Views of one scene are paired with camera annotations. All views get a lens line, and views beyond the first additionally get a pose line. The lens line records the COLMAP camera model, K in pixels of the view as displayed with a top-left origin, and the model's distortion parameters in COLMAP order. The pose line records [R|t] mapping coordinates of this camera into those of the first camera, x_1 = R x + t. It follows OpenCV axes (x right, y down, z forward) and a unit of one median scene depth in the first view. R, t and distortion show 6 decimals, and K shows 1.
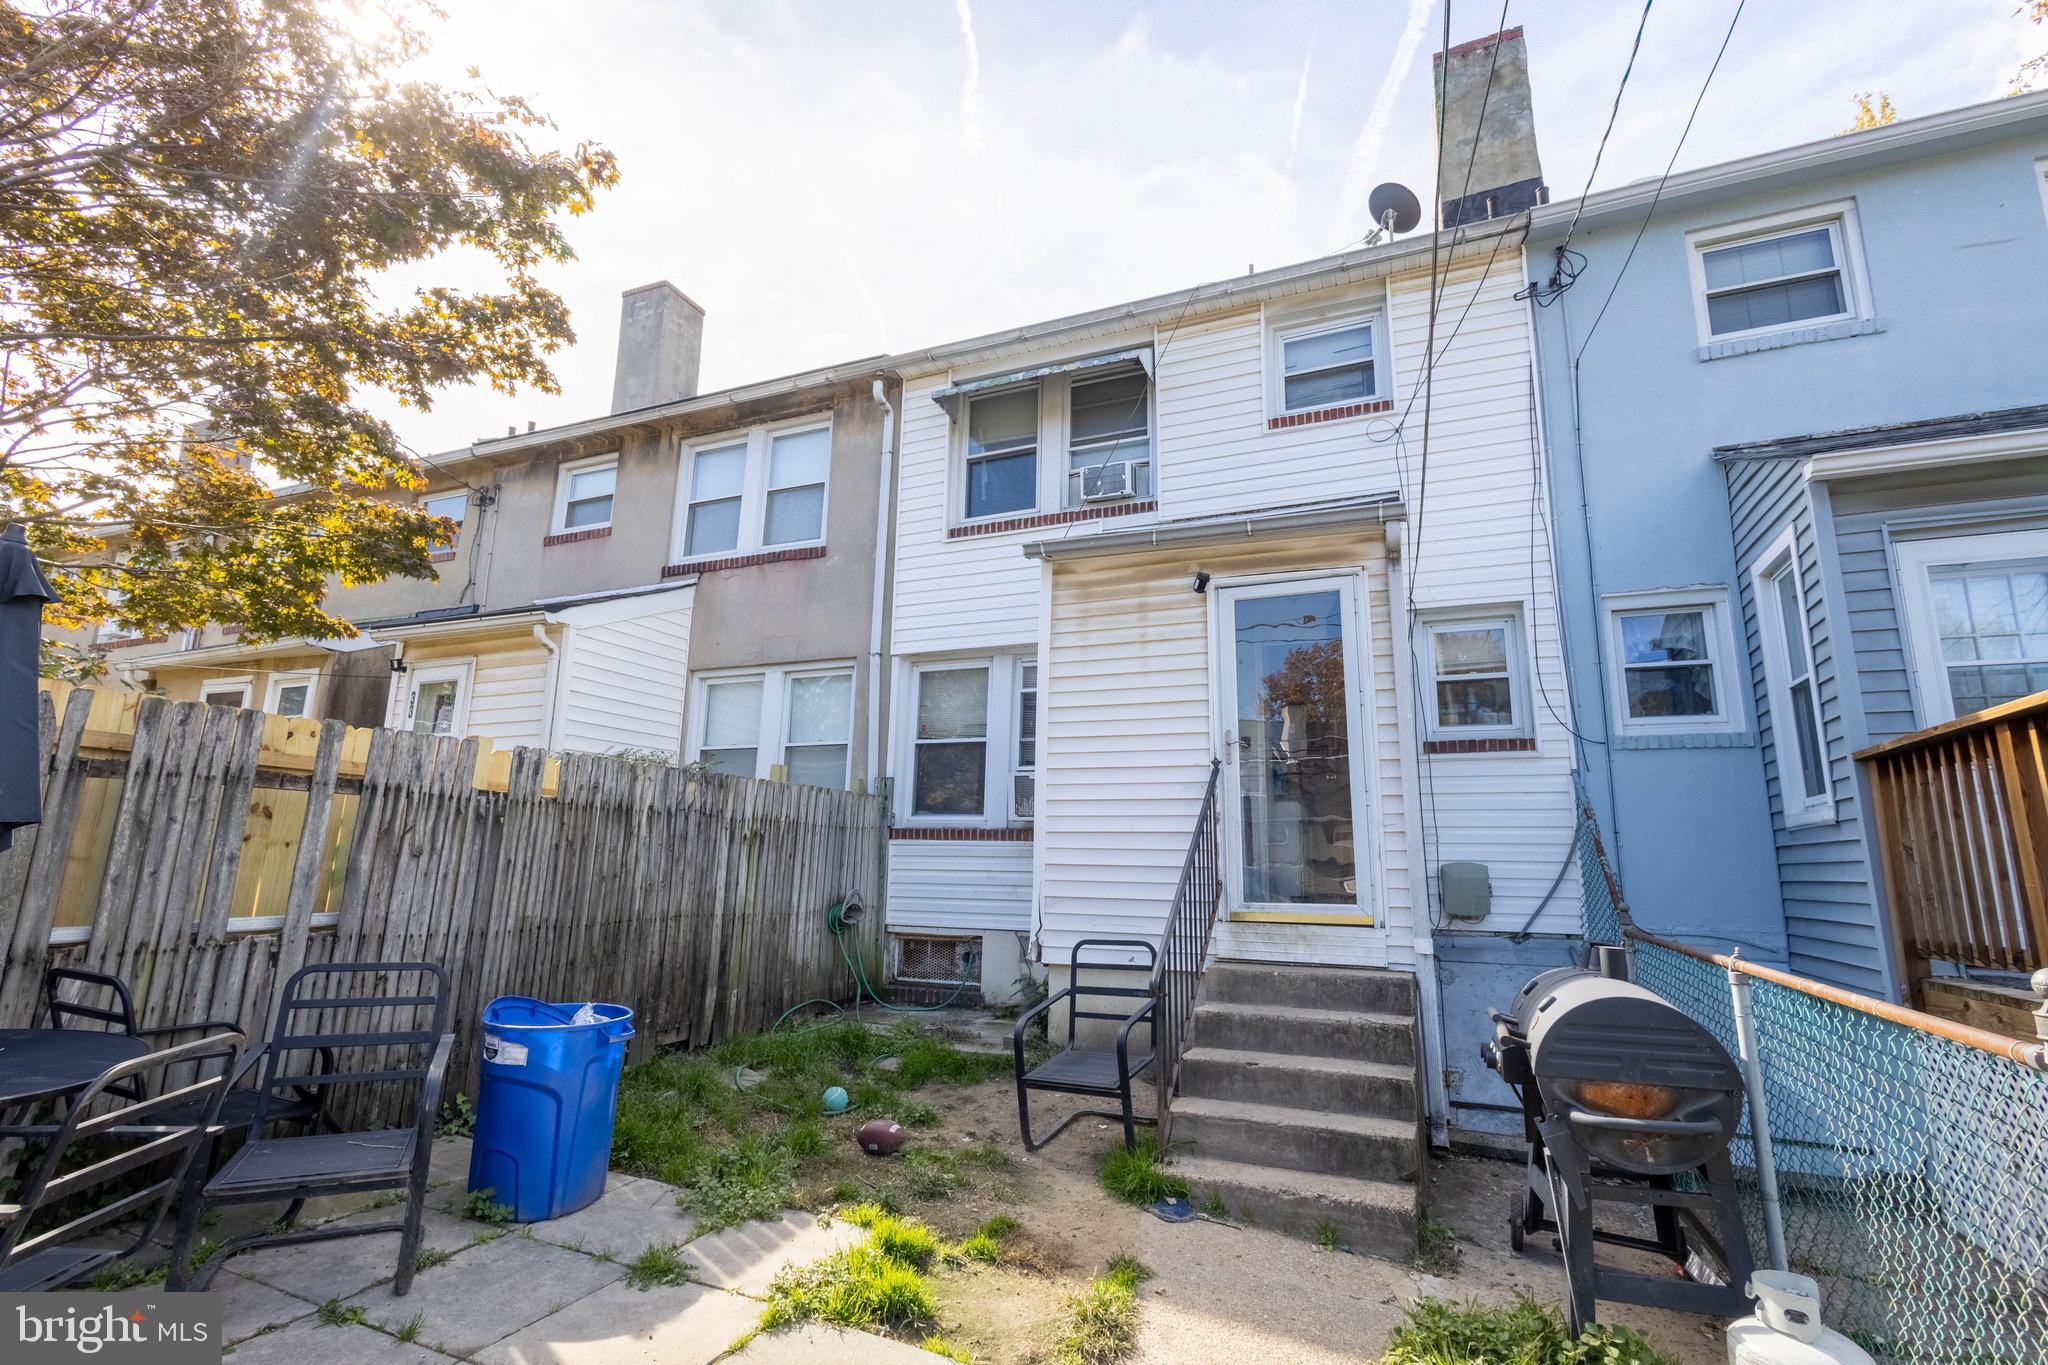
lens RADIAL K [[937.5, 0, 1020.1], [0, 937.5, 676.2], [0, 0, 1]] dist [0.004731, -0.003506]
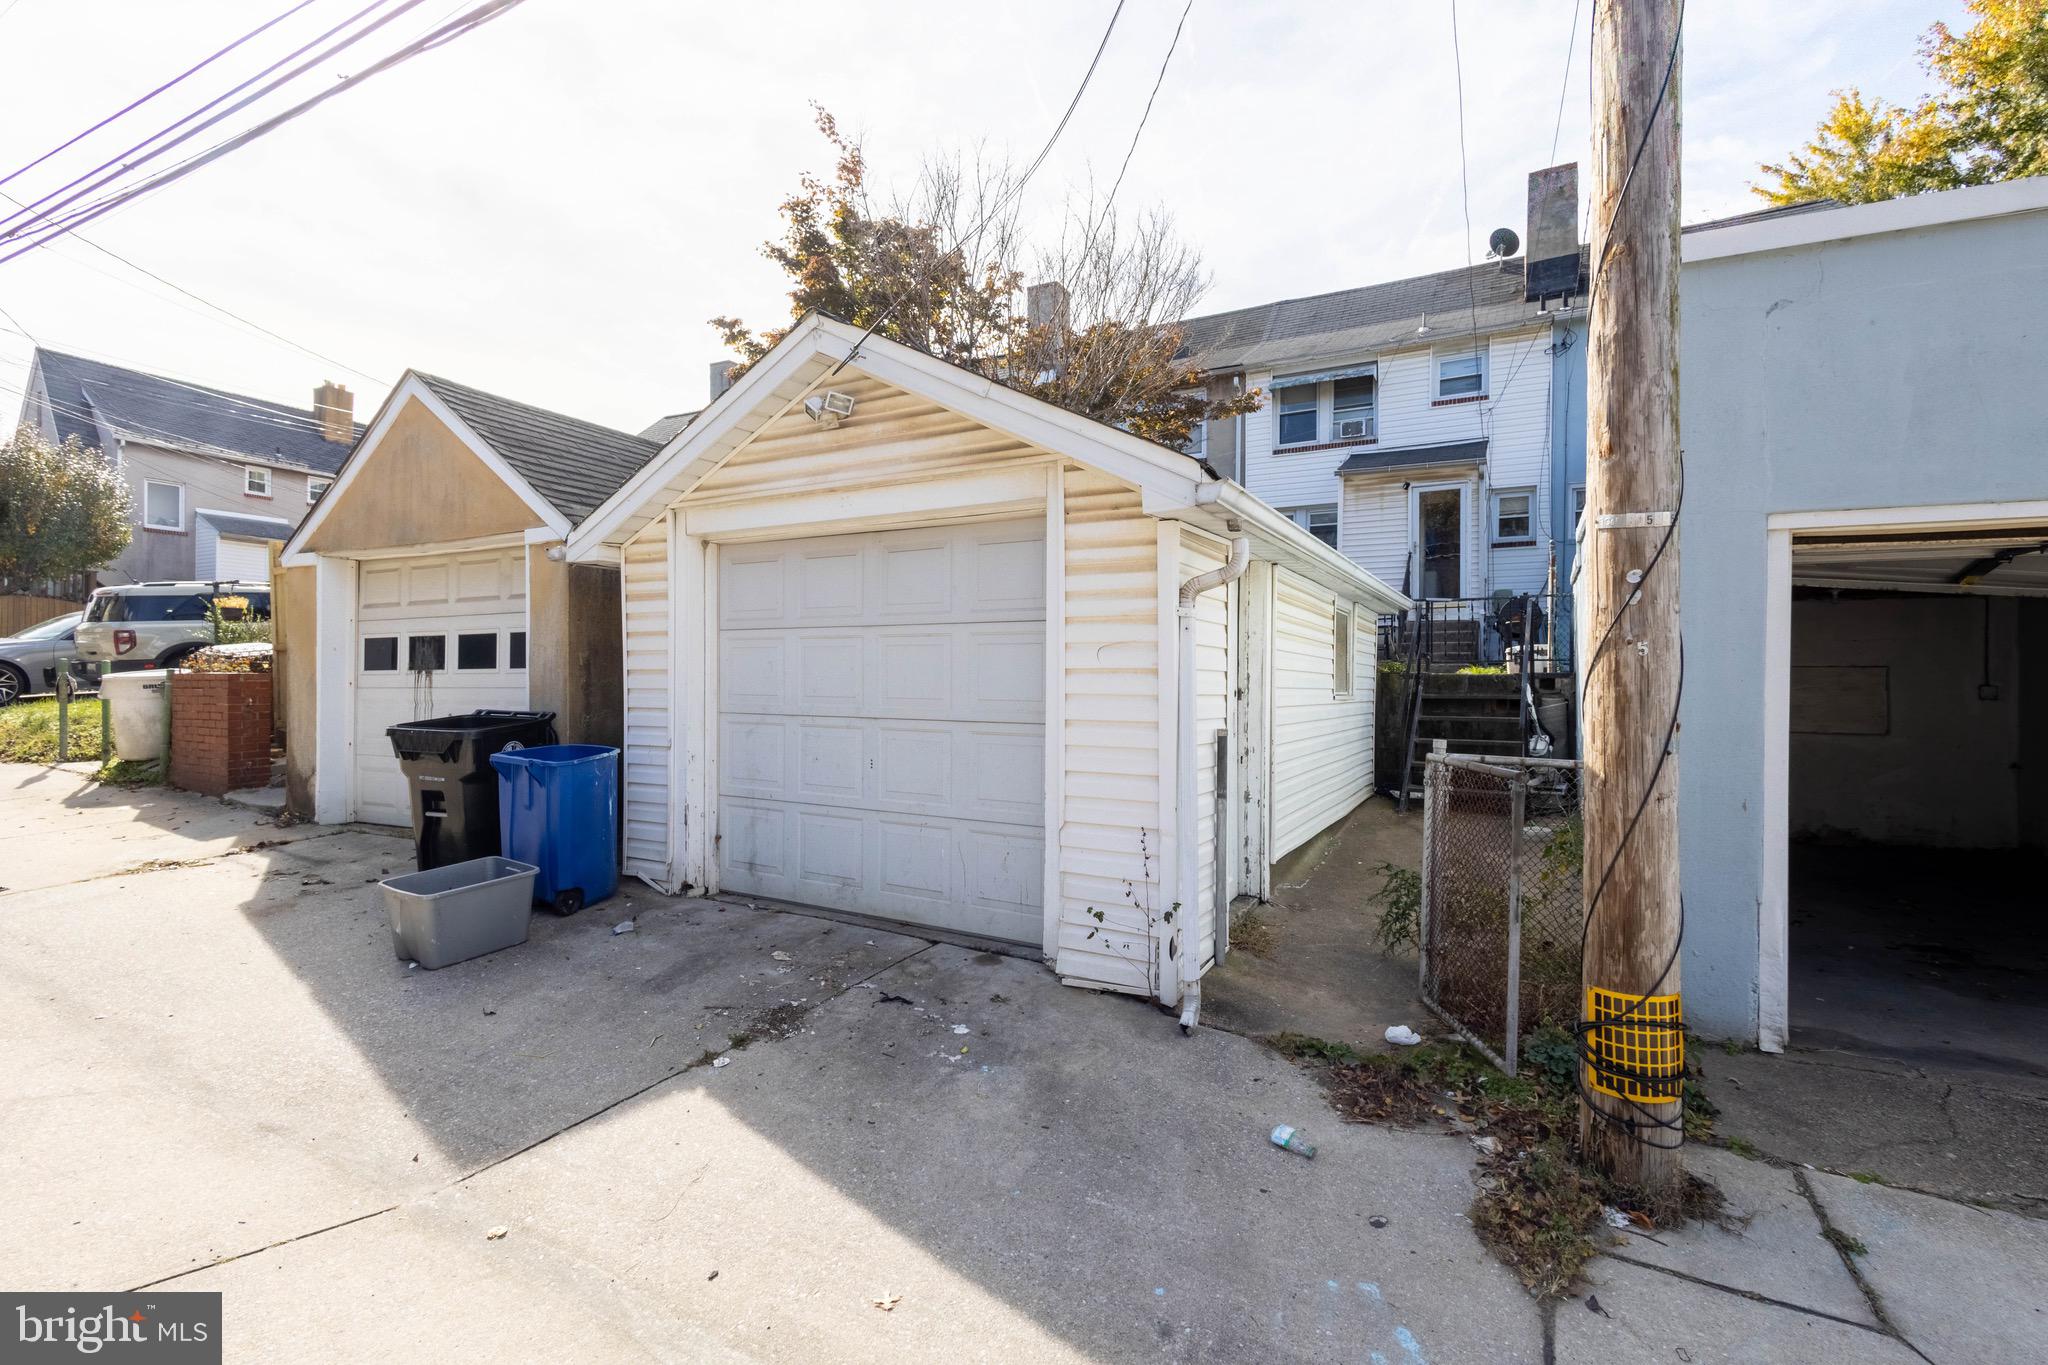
lens RADIAL K [[937.5, 0, 1025.2], [0, 937.5, 683.0], [0, 0, 1]] dist [0.004731, -0.003506]
pose [[0.995510, -0.014410, -0.093558, -0.517225], [0.032943, 0.979303, 0.199702, -0.095561], [0.088743, -0.201887, 0.975380, -1.453983]]
